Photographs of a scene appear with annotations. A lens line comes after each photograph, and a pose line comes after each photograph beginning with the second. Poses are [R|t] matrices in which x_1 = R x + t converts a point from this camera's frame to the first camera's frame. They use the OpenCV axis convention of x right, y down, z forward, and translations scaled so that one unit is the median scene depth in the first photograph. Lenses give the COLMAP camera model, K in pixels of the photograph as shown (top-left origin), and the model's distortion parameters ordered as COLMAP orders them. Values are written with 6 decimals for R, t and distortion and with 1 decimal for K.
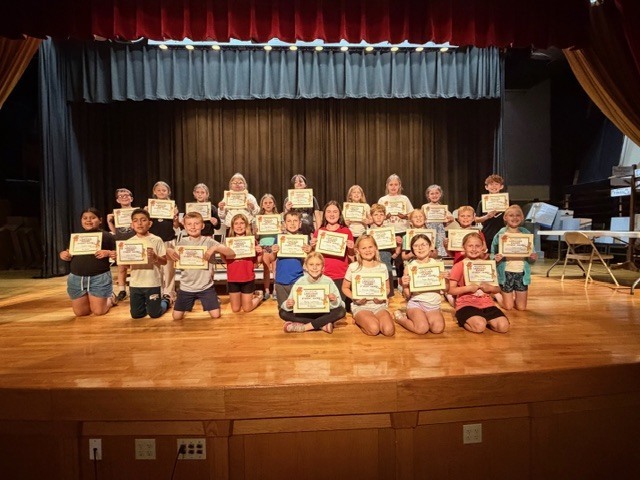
lens RADIAL K [[370.8, 0, 320.0], [0, 370.8, 240.0], [0, 0, 1]] dist [-0.006249, 0.001983]
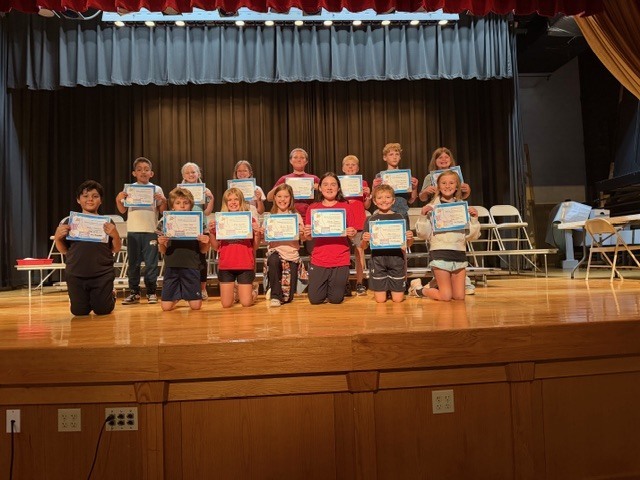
lens RADIAL K [[461.1, 0, 322.4], [0, 461.1, 240.5], [0, 0, 1]] dist [0.010225, -0.021811]
pose [[0.999891, -0.014755, 0.000895, 0.040597], [0.014780, 0.996918, -0.077047, 0.069333], [0.000245, 0.077052, 0.997027, -0.038310]]
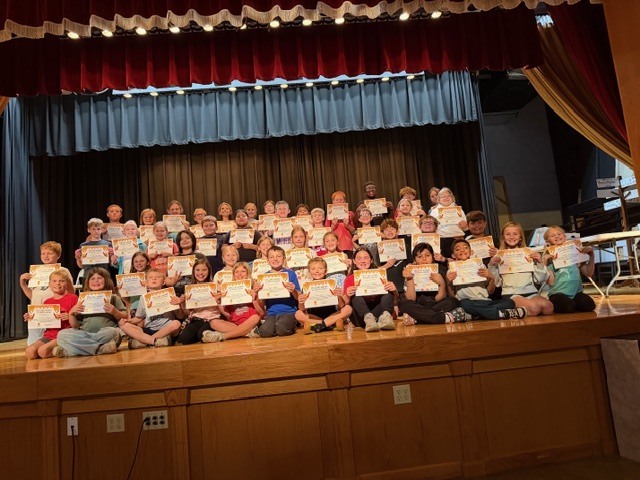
lens RADIAL K [[457.4, 0, 317.5], [0, 457.4, 244.5], [0, 0, 1]] dist [0.064623, -0.106400]
pose [[0.997402, -0.071540, -0.008441, 0.061694], [0.069545, 0.986826, -0.146078, 0.080593], [0.018780, 0.145111, 0.989237, -0.146151]]
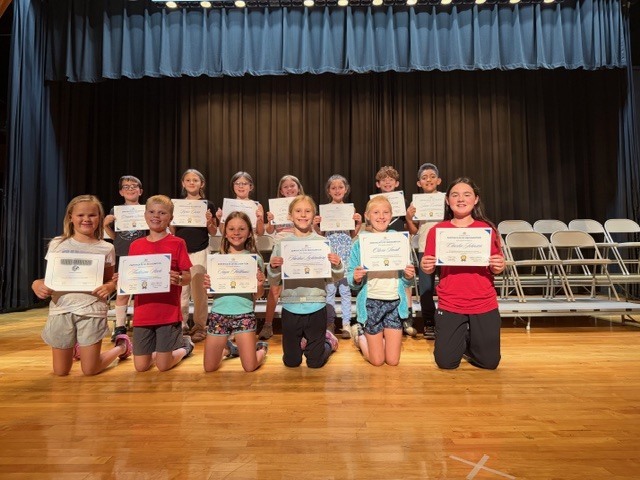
lens RADIAL K [[453.3, 0, 320.0], [0, 453.3, 240.0], [0, 0, 1]] dist [0.003081, -0.008330]
pose [[0.998512, 0.001806, -0.054496, -0.061840], [-0.006560, 0.996170, -0.087186, 0.032506], [0.054130, 0.087414, 0.994700, 0.123235]]
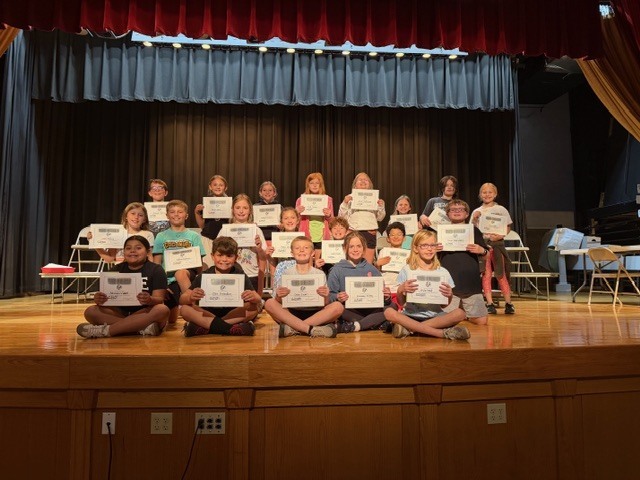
lens RADIAL K [[460.1, 0, 316.2], [0, 460.1, 233.3], [0, 0, 1]] dist [0.025754, -0.046951]
pose [[0.999200, 0.019523, 0.034893, -0.036604], [-0.015214, 0.992687, -0.119753, 0.063402], [-0.036976, 0.119126, 0.992190, -0.078497]]
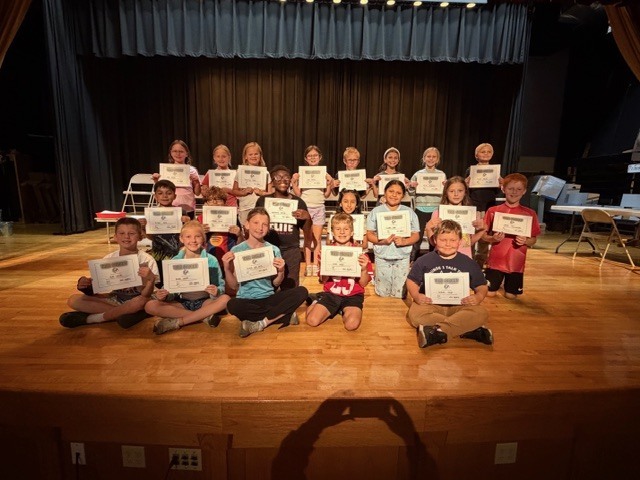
lens RADIAL K [[327.4, 0, 319.1], [0, 327.4, 242.9], [0, 0, 1]] dist [-0.002130, 0.000117]
pose [[0.999190, 0.036594, -0.016742, -0.010805], [-0.034099, 0.990841, 0.130657, -0.017067], [0.021370, -0.129980, 0.991286, 0.090742]]
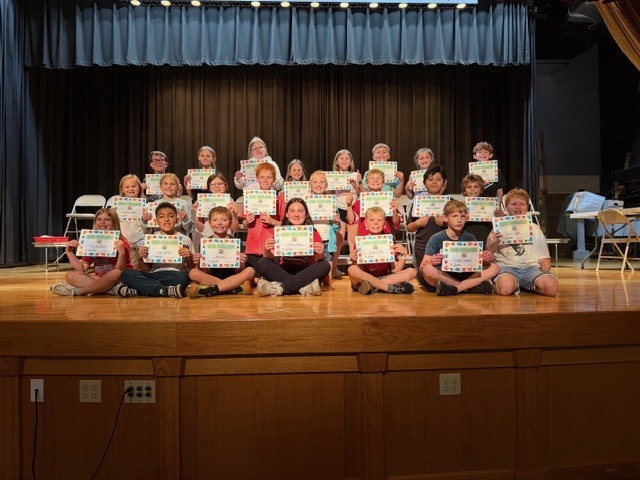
lens RADIAL K [[461.1, 0, 322.4], [0, 461.1, 240.5], [0, 0, 1]] dist [0.010225, -0.021811]
pose [[0.999780, 0.009378, -0.018766, 0.036899], [-0.010181, 0.999016, -0.043174, 0.070085], [0.018343, 0.043356, 0.998891, -0.045605]]
